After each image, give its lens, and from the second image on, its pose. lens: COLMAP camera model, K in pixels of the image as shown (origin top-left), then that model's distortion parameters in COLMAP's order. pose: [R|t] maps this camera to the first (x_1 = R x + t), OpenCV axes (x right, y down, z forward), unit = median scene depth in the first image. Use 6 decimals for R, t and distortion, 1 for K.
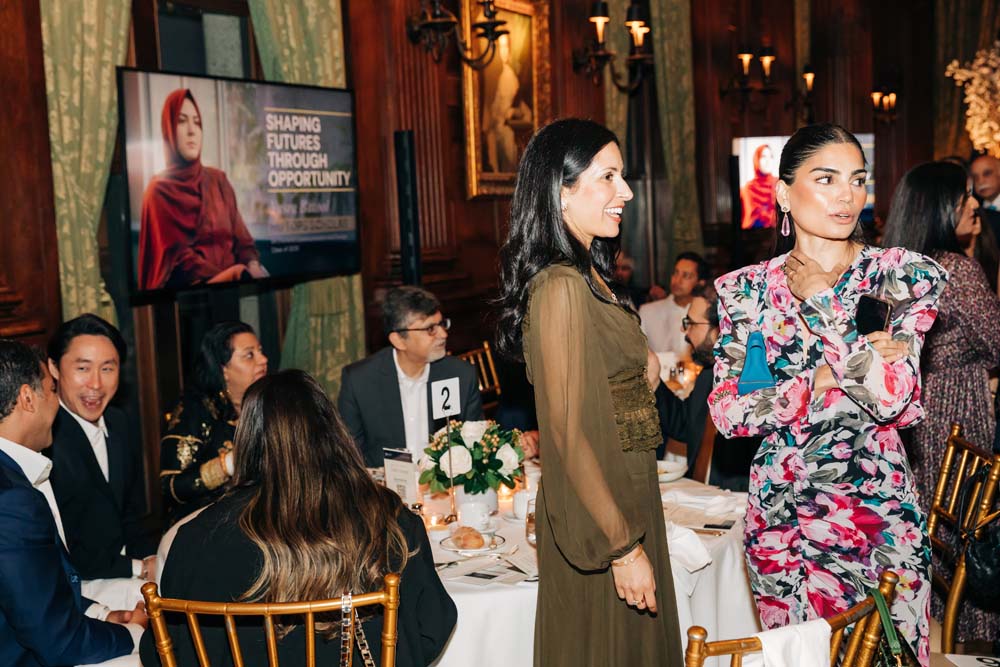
lens RADIAL K [[1333.8, 0, 499.0], [0, 1333.8, 331.3], [0, 0, 1]] dist [0.052938, 0.000000]
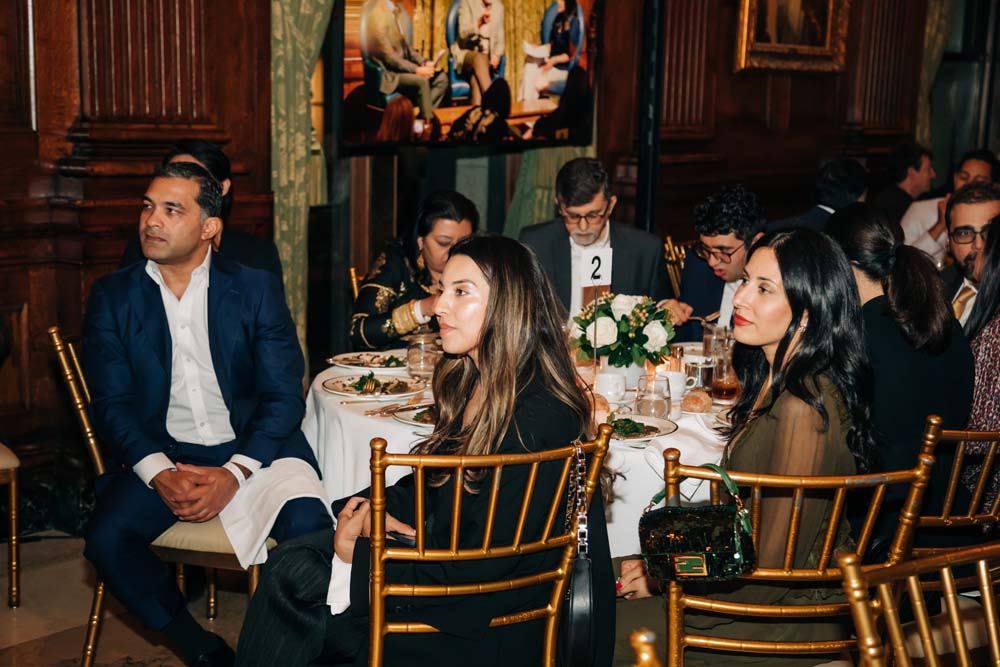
lens RADIAL K [[1566.5, 0, 500.9], [0, 1566.5, 335.4], [0, 0, 1]] dist [0.231449, 0.000000]
pose [[0.974291, 0.105214, -0.199218, 0.084541], [-0.091168, 0.992741, 0.078440, 0.009717], [0.206025, -0.058261, 0.976811, -0.107458]]
